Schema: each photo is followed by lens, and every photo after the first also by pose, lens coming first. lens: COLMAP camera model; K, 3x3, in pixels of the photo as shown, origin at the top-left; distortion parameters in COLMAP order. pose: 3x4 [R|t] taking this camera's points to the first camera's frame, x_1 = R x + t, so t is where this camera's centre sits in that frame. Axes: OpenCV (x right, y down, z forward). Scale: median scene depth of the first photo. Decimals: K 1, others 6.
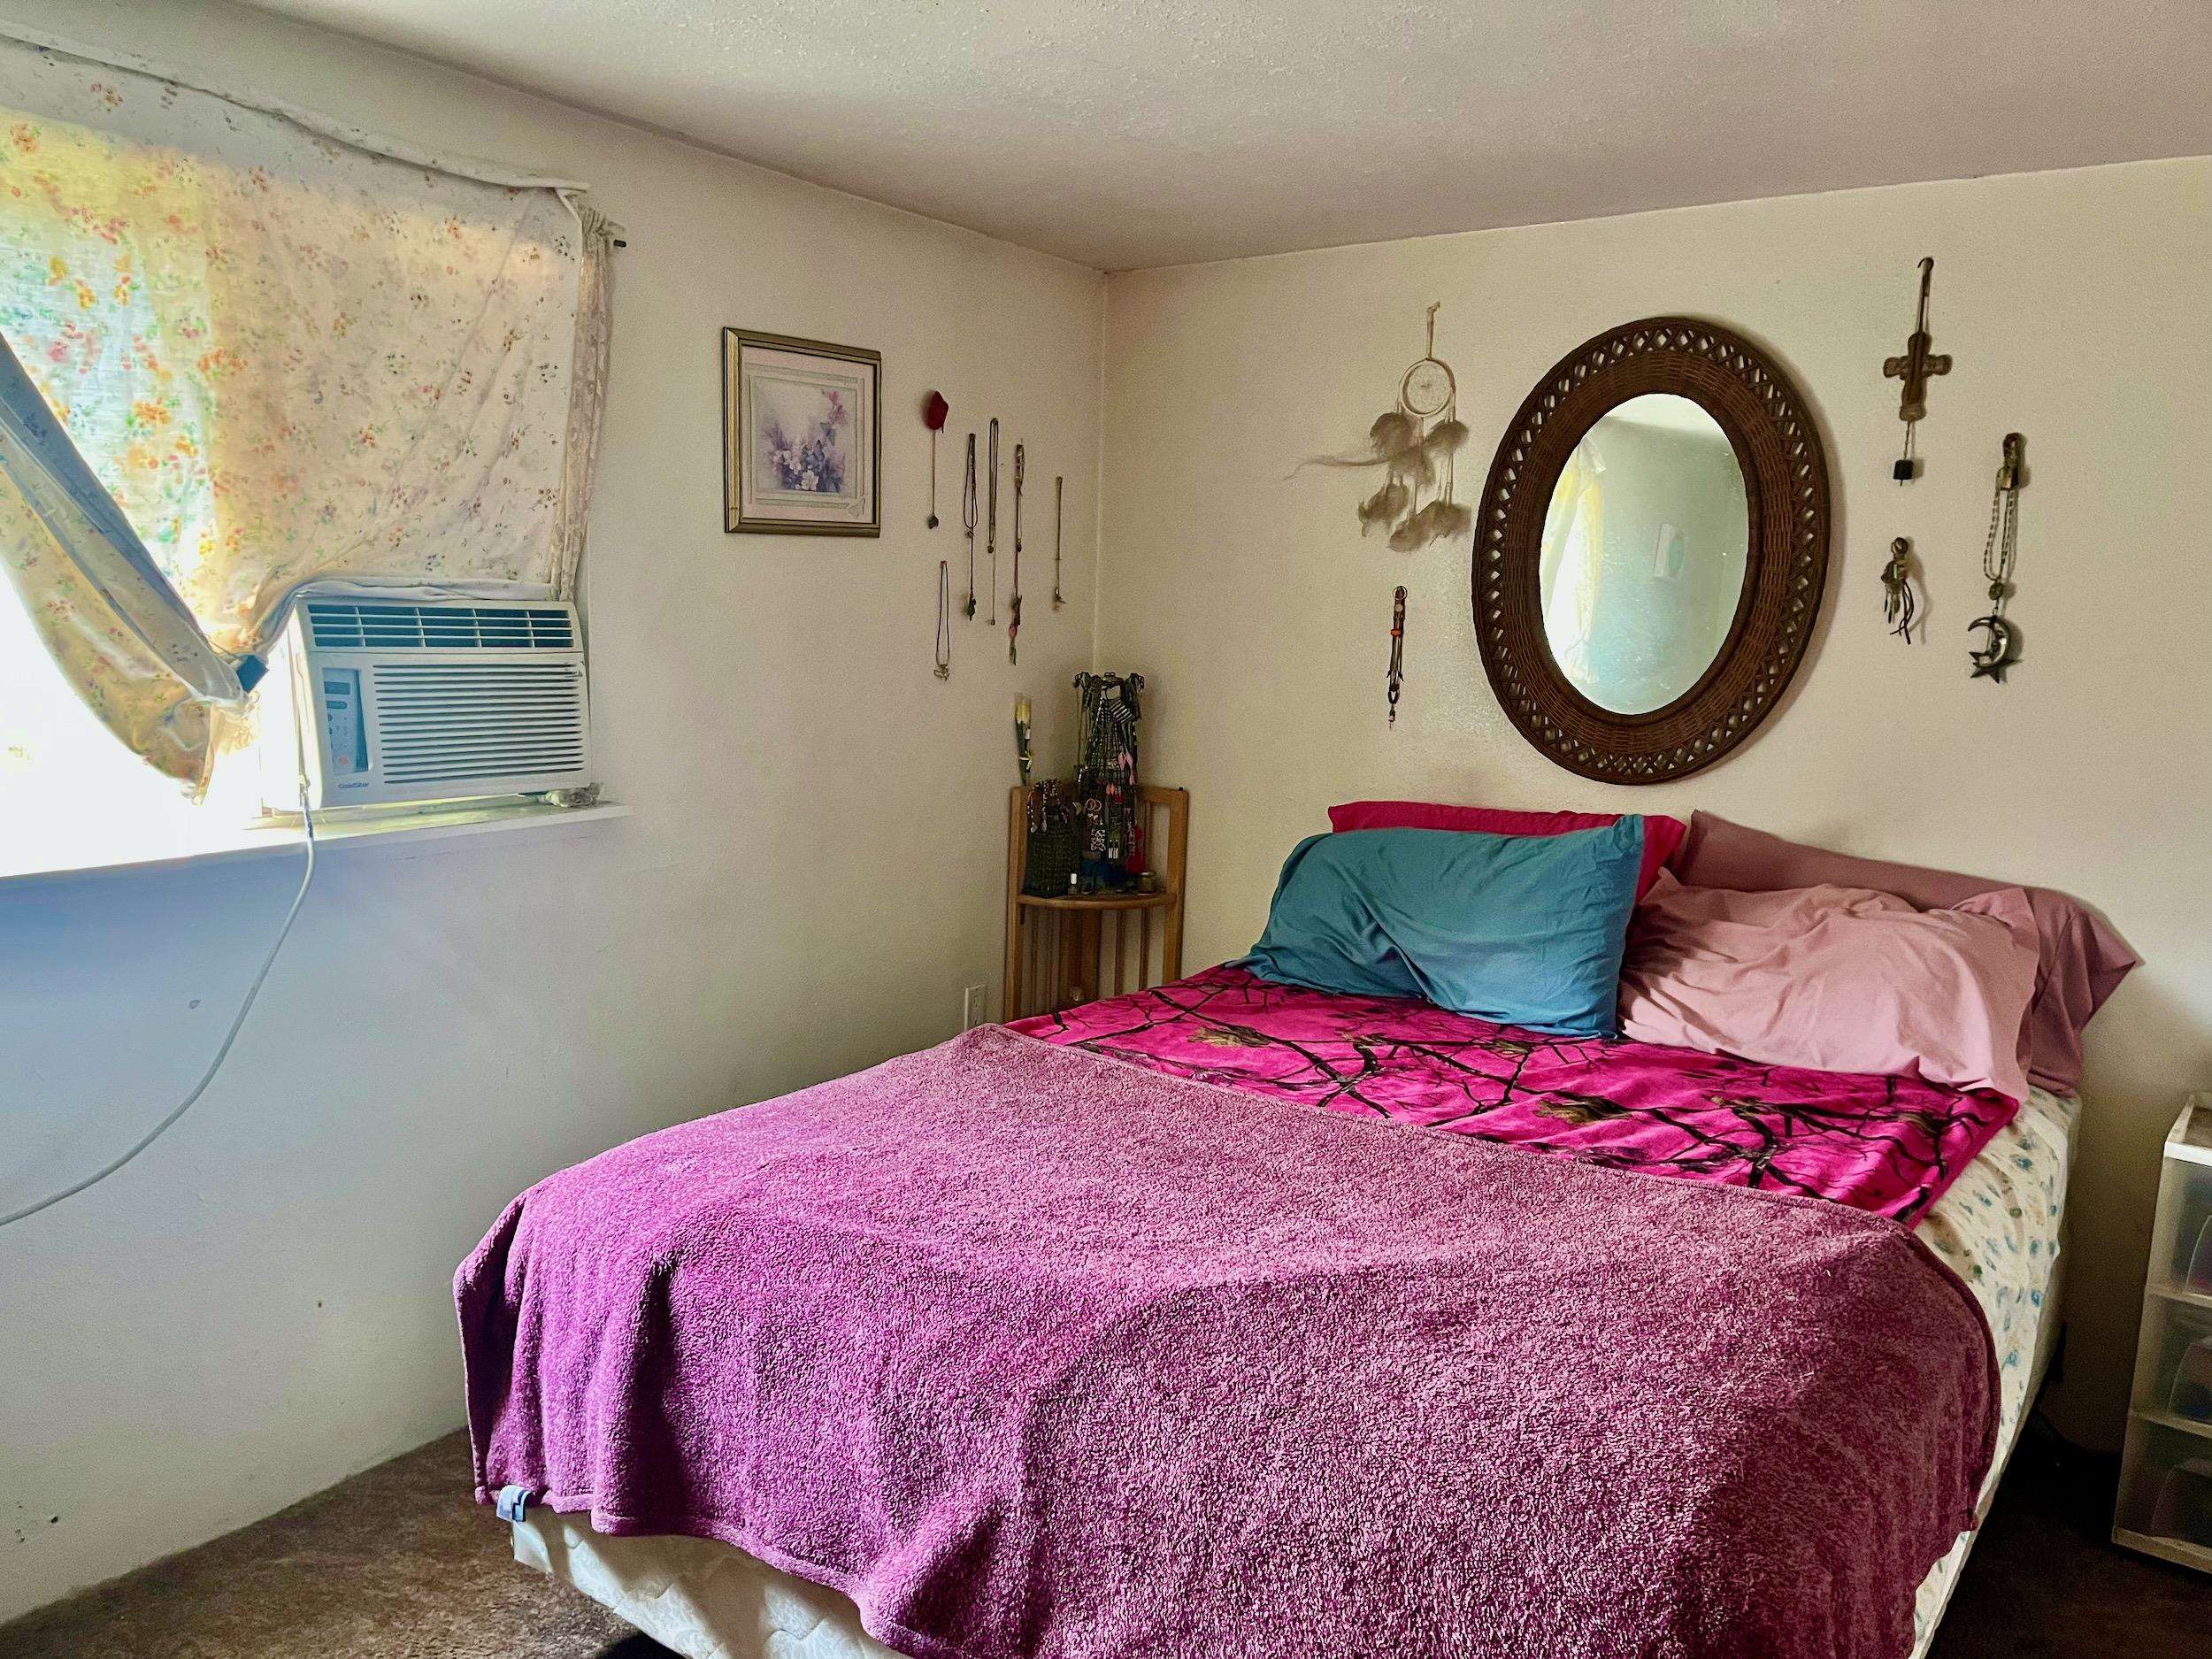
lens RADIAL K [[1674.2, 0, 1097.9], [0, 1674.2, 852.2], [0, 0, 1]] dist [0.081150, -0.078098]
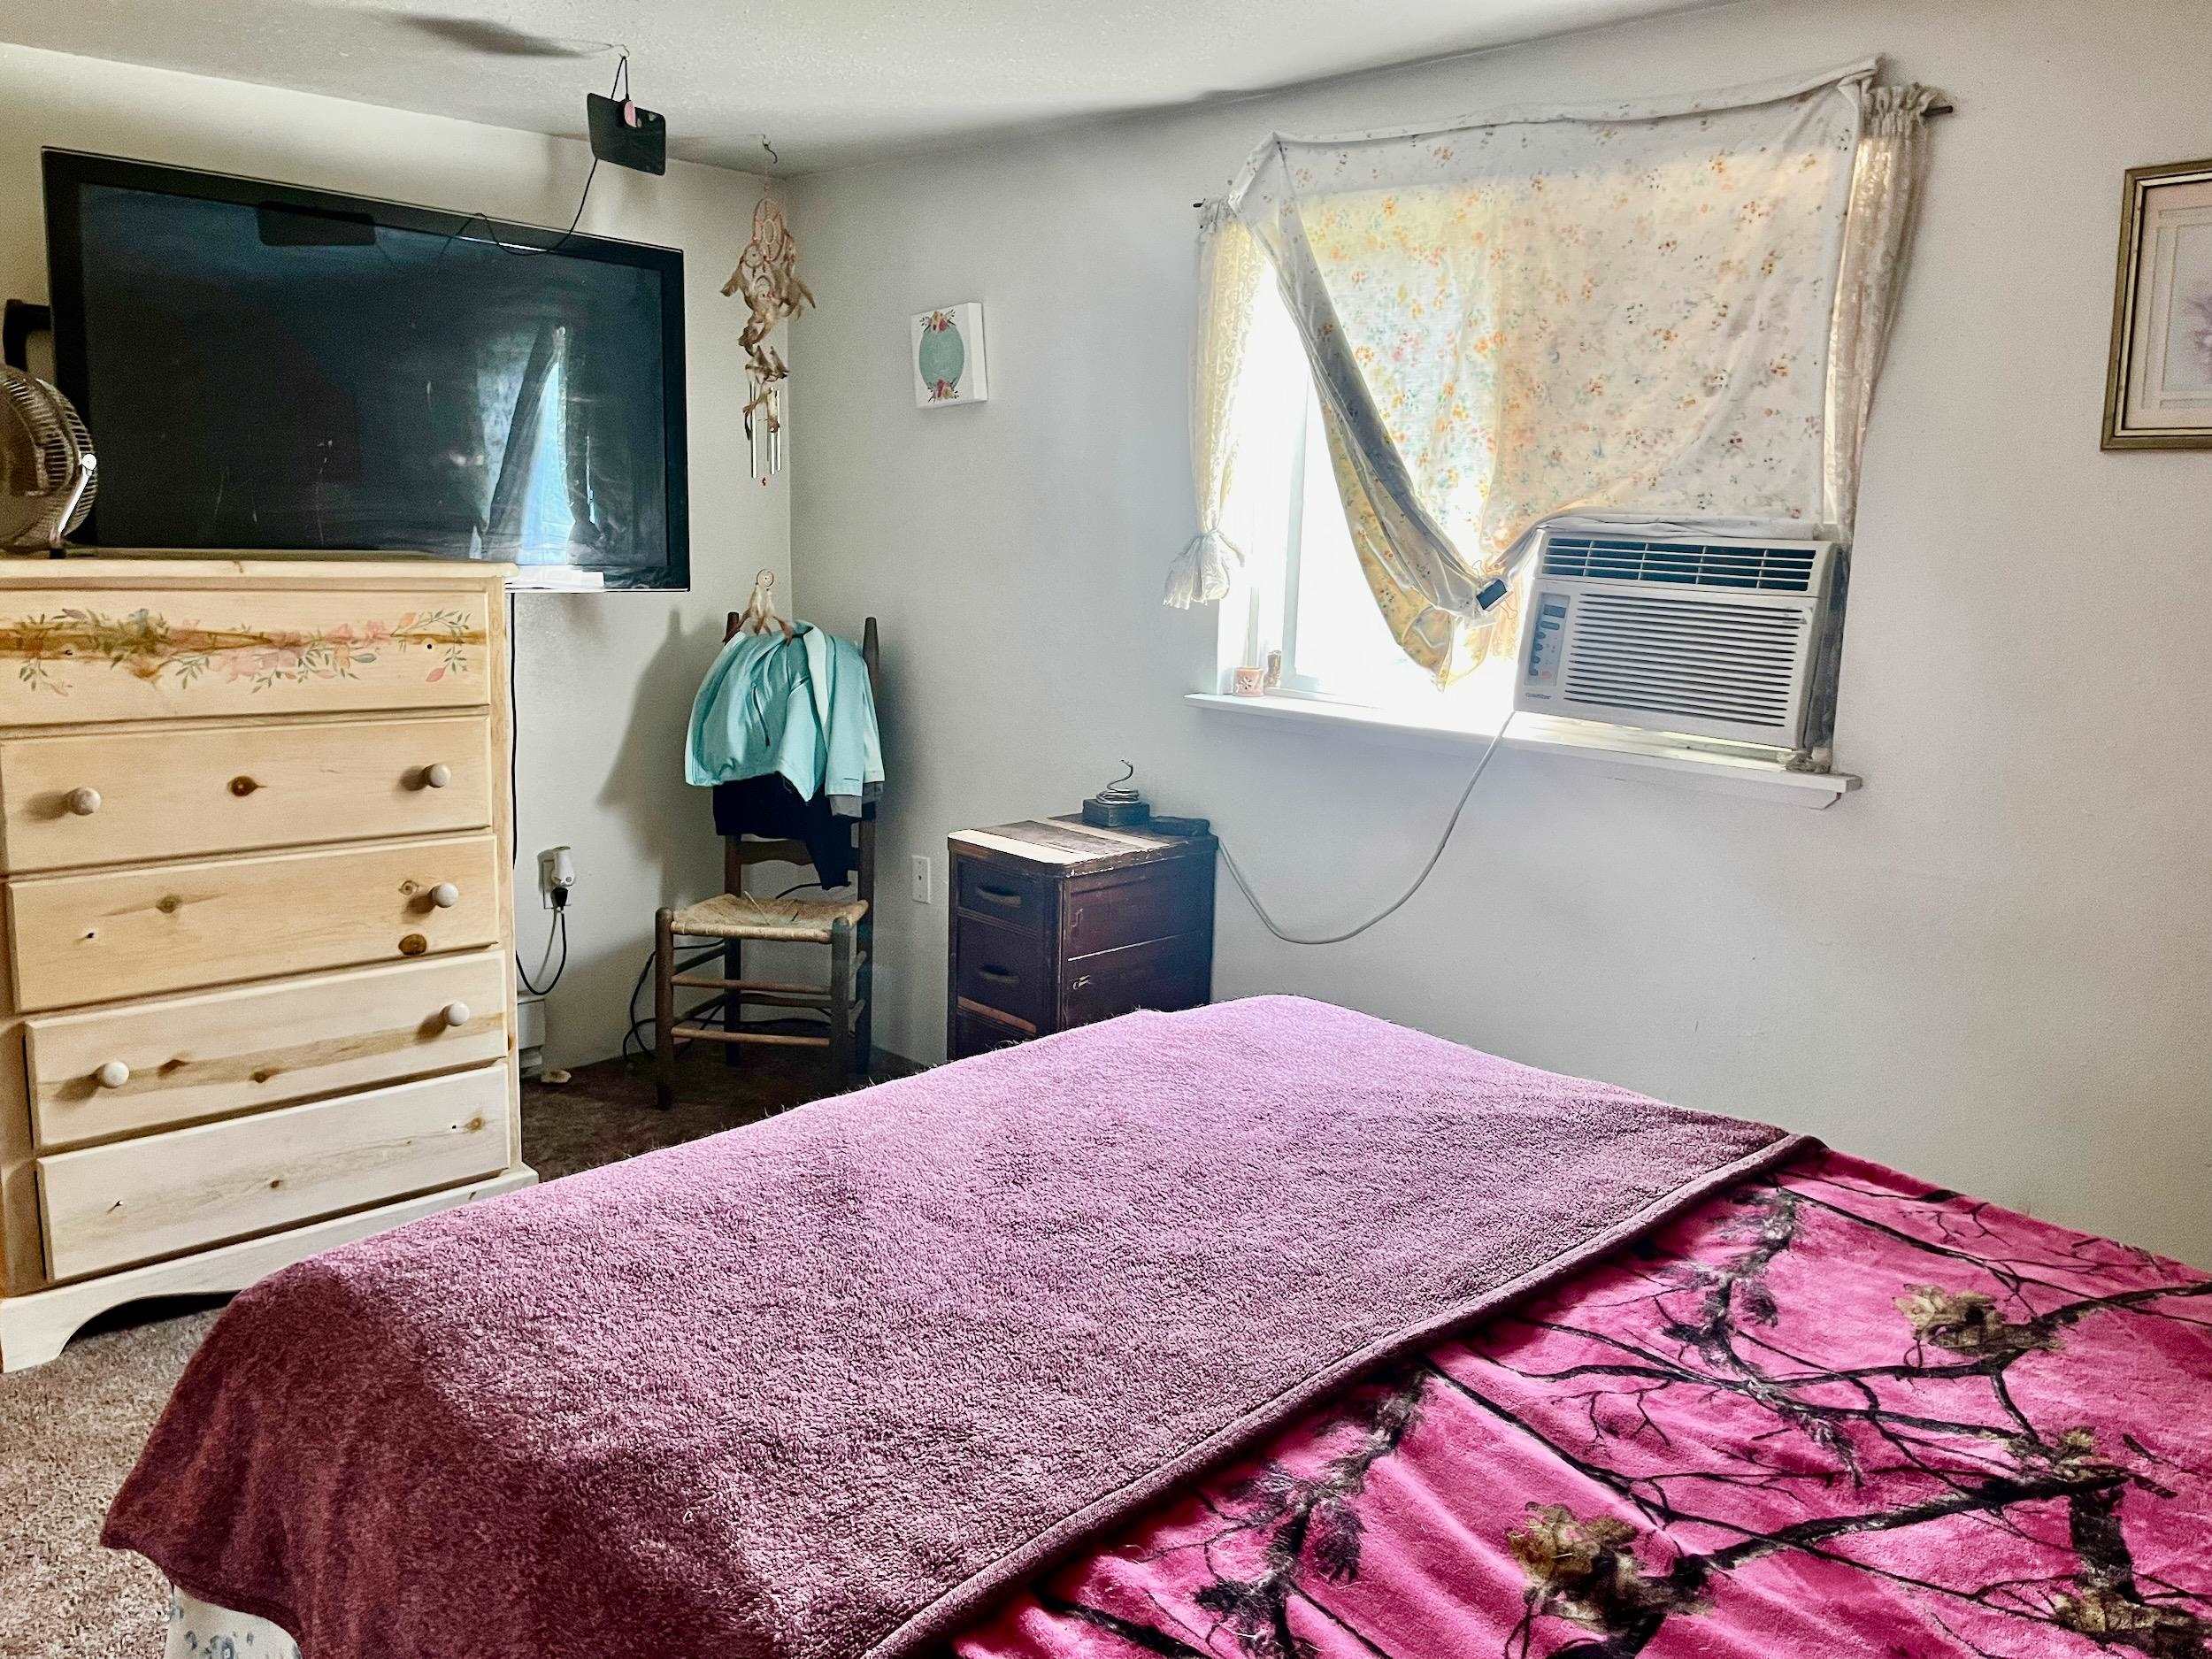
lens RADIAL K [[1674.2, 0, 1093.8], [0, 1674.2, 816.0], [0, 0, 1]] dist [0.081150, -0.078098]
pose [[-0.162494, 0.145410, -0.975936, 0.740990], [-0.191879, 0.965543, 0.175809, -0.104712], [0.967873, 0.215829, -0.128994, 0.884824]]
